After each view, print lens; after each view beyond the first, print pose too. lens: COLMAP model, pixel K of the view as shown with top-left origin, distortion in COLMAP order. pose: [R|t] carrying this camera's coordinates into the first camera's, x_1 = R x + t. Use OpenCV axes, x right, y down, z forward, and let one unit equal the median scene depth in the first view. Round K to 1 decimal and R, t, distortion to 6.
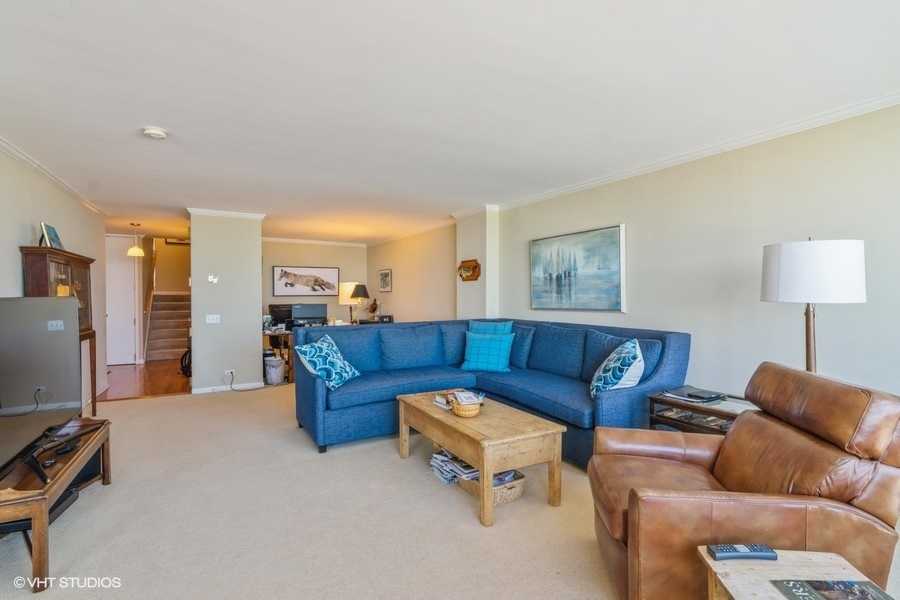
lens RADIAL K [[435.3, 0, 449.8], [0, 435.3, 293.2], [0, 0, 1]] dist [0.000638, 0.000064]
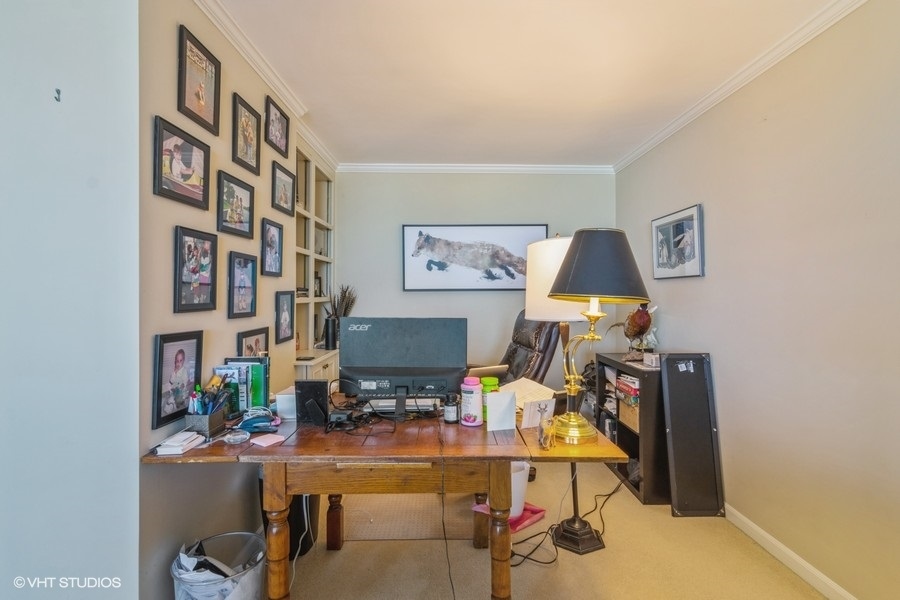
lens RADIAL K [[435.3, 0, 449.8], [0, 435.3, 293.2], [0, 0, 1]] dist [0.000638, 0.000064]
pose [[0.853711, 0.001115, -0.520745, -0.160265], [0.004685, 0.999941, 0.009822, 0.005941], [0.520726, -0.010825, 0.853655, 0.813291]]
